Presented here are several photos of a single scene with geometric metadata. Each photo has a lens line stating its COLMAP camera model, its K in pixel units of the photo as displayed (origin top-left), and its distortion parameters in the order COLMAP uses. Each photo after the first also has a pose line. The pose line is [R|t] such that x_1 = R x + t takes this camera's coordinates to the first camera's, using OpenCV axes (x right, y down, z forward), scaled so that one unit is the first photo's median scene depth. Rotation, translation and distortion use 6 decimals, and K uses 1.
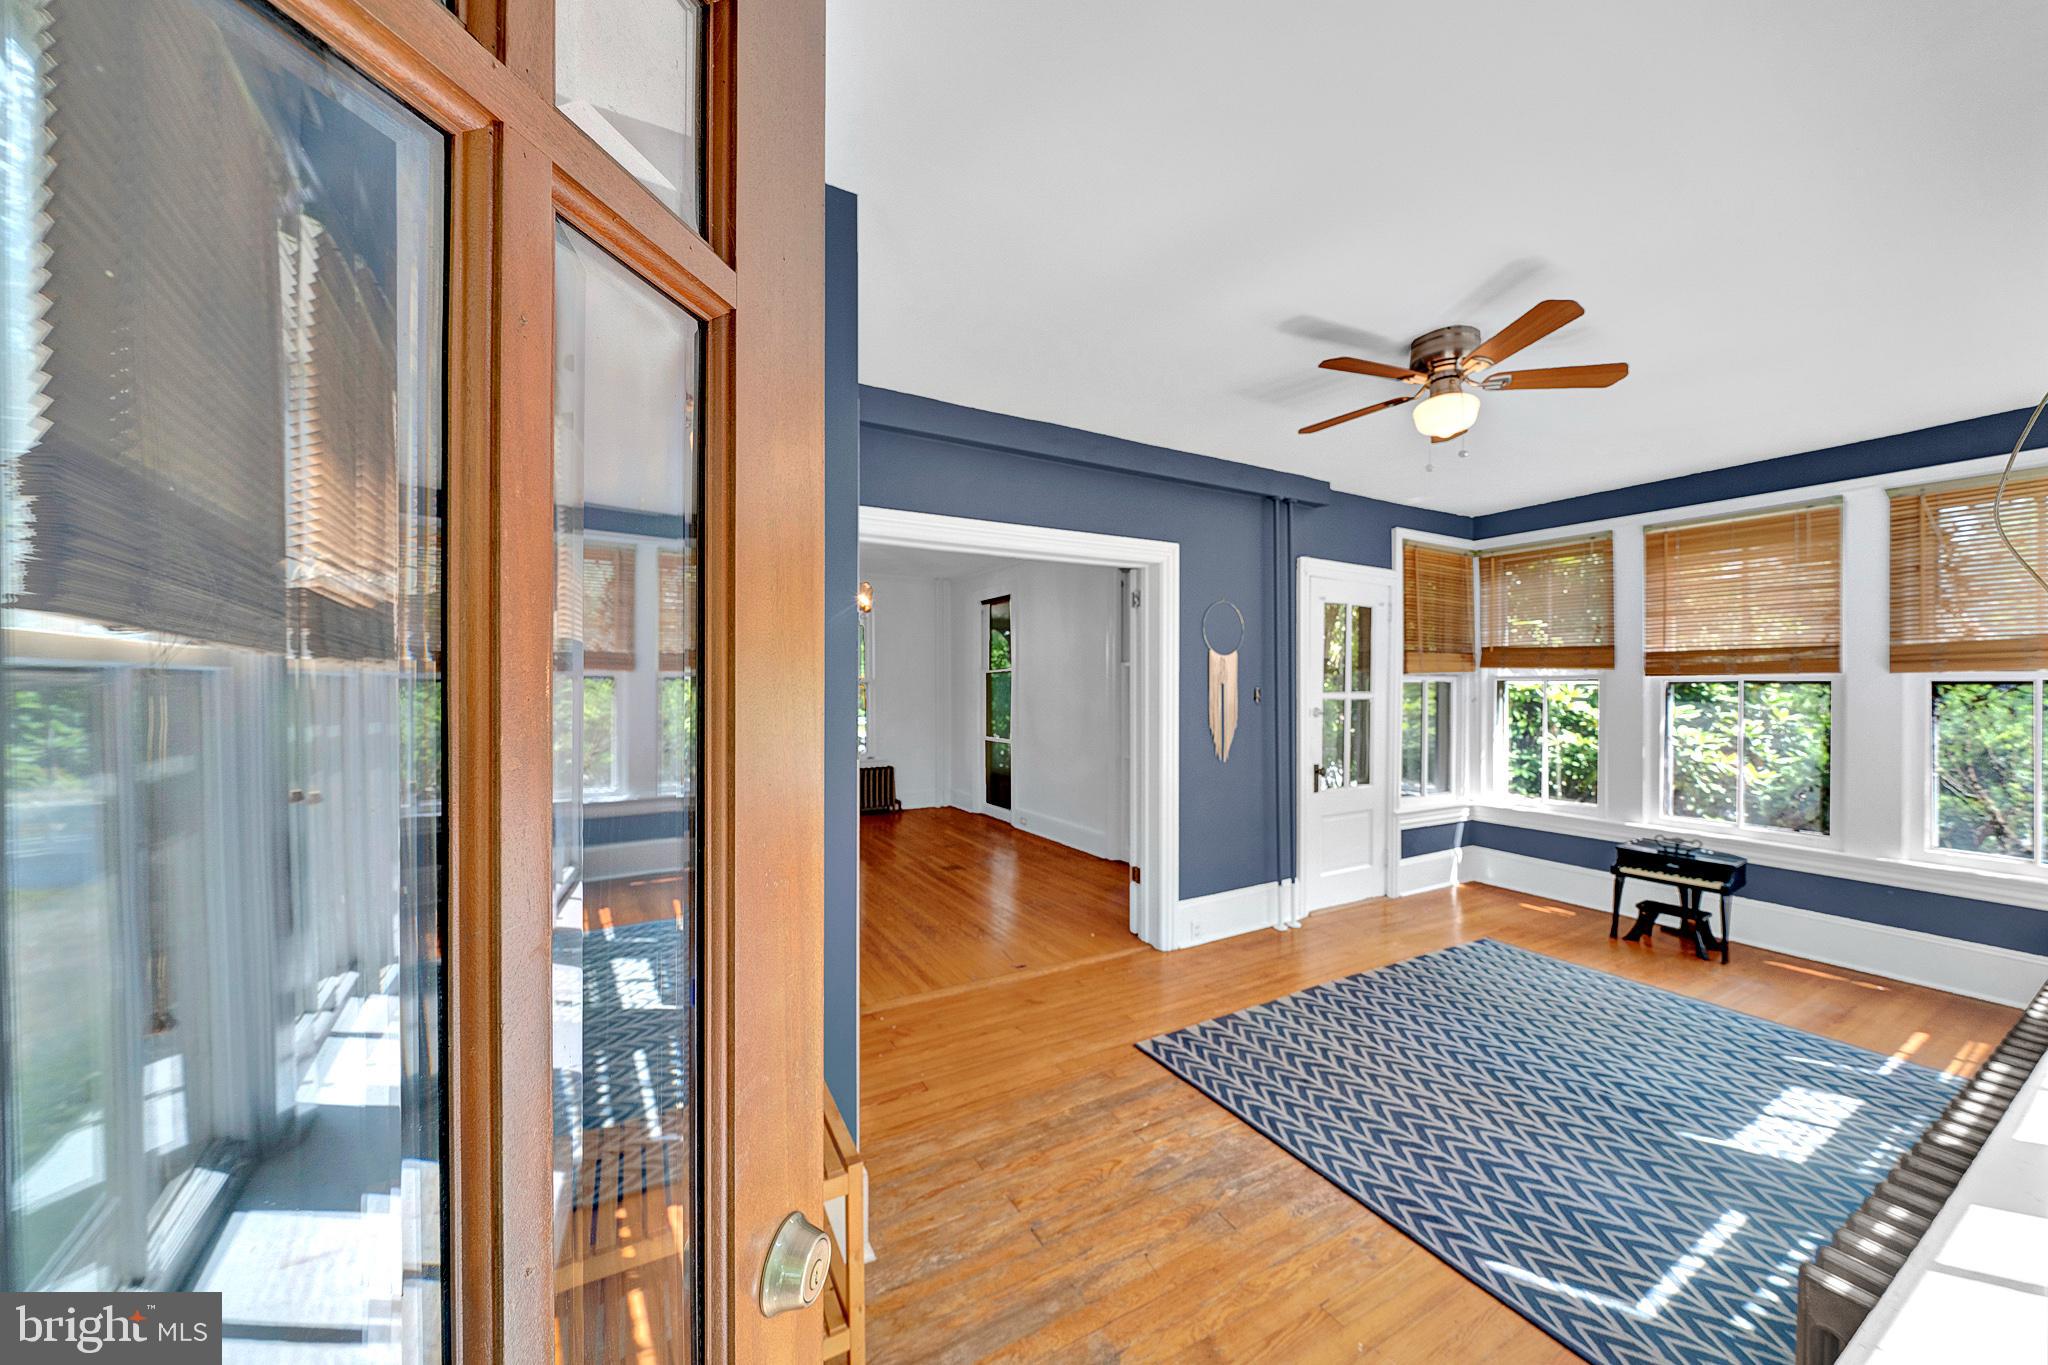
lens RADIAL K [[712.4, 0, 1013.1], [0, 712.4, 683.5], [0, 0, 1]] dist [-0.001763, -0.000236]
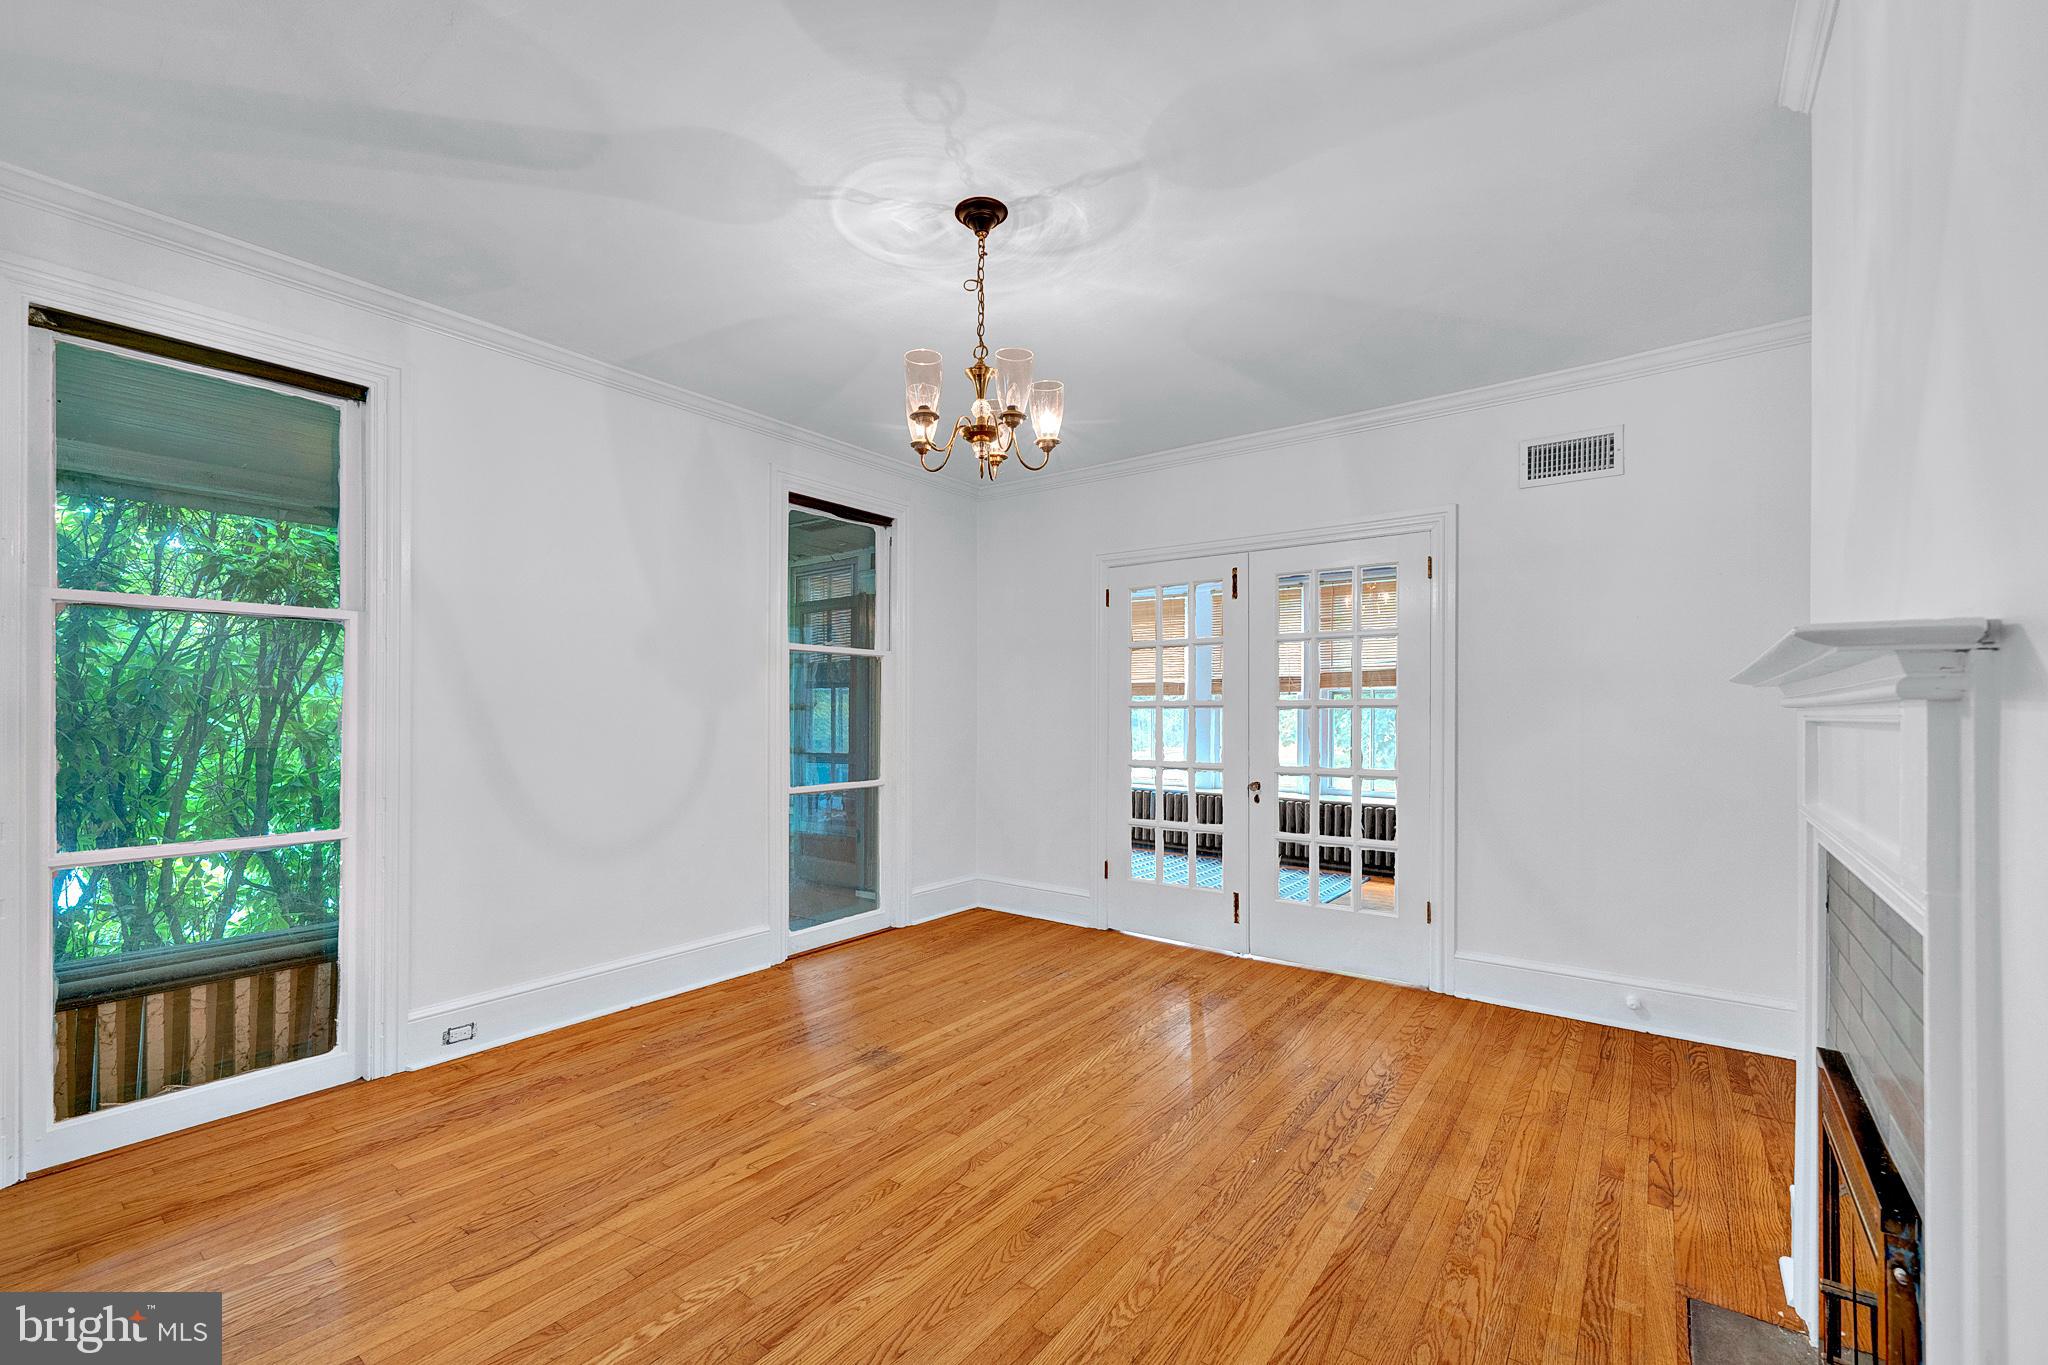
lens RADIAL K [[842.0, 0, 1016.9], [0, 842.0, 709.0], [0, 0, 1]] dist [-0.001228, 0.000021]
pose [[-0.407576, 0.003619, 0.913164, -0.901013], [-0.004771, 0.999970, -0.006092, 0.048871], [-0.913159, -0.006840, -0.407546, 1.652463]]
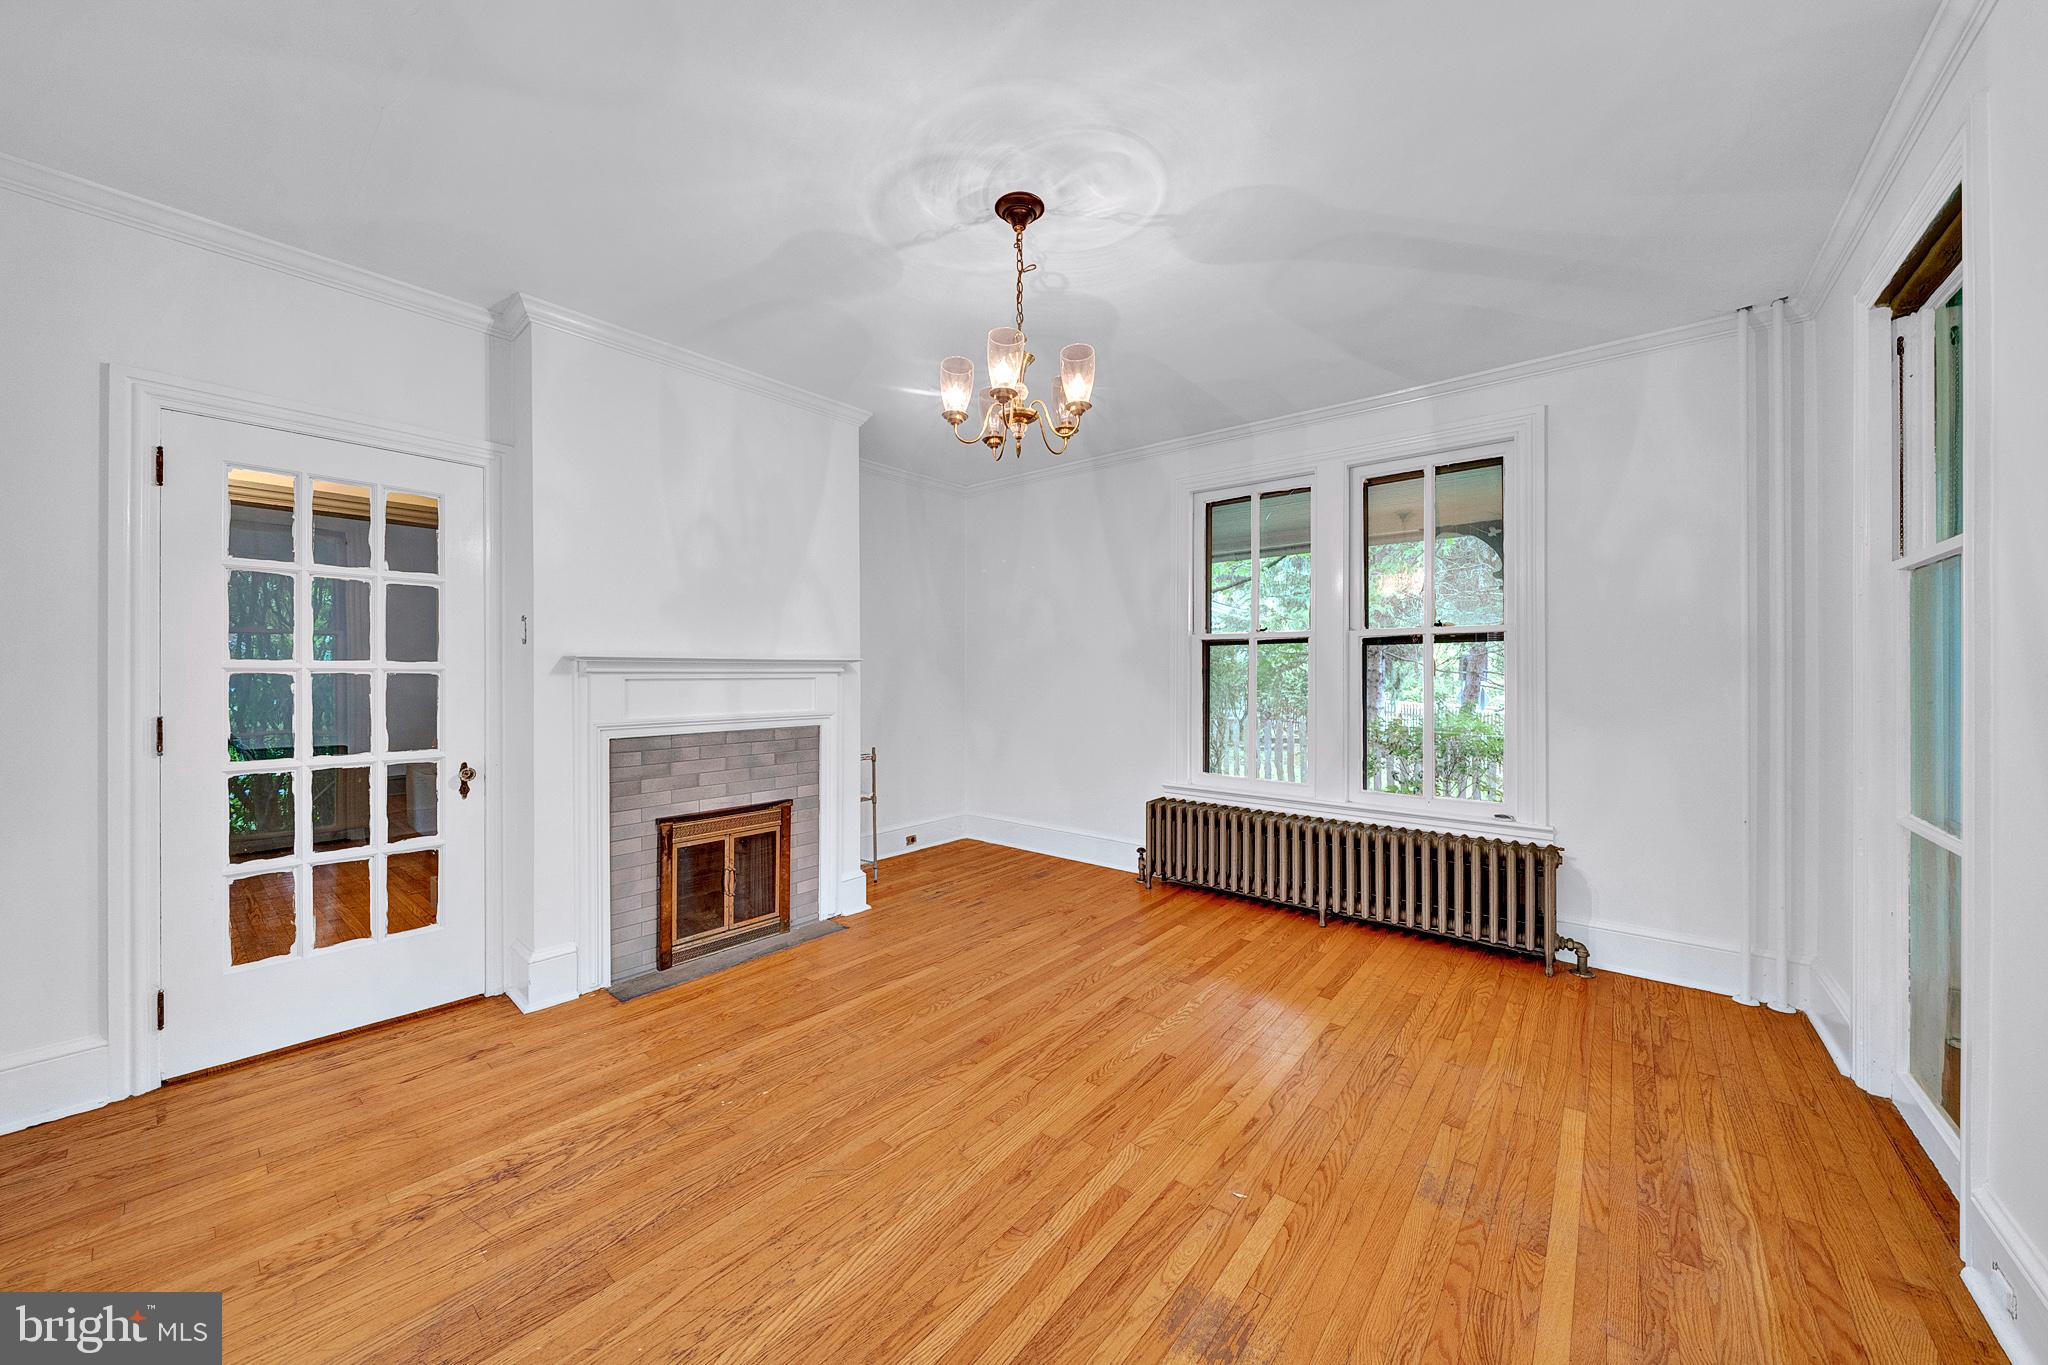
lens RADIAL K [[723.2, 0, 1007.1], [0, 723.2, 668.6], [0, 0, 1]] dist [-0.006769, -0.000152]
pose [[0.351447, -0.005220, -0.936193, 0.180365], [0.003043, 0.999986, -0.004433, 0.044192], [0.936203, -0.001291, 0.351458, 1.225583]]
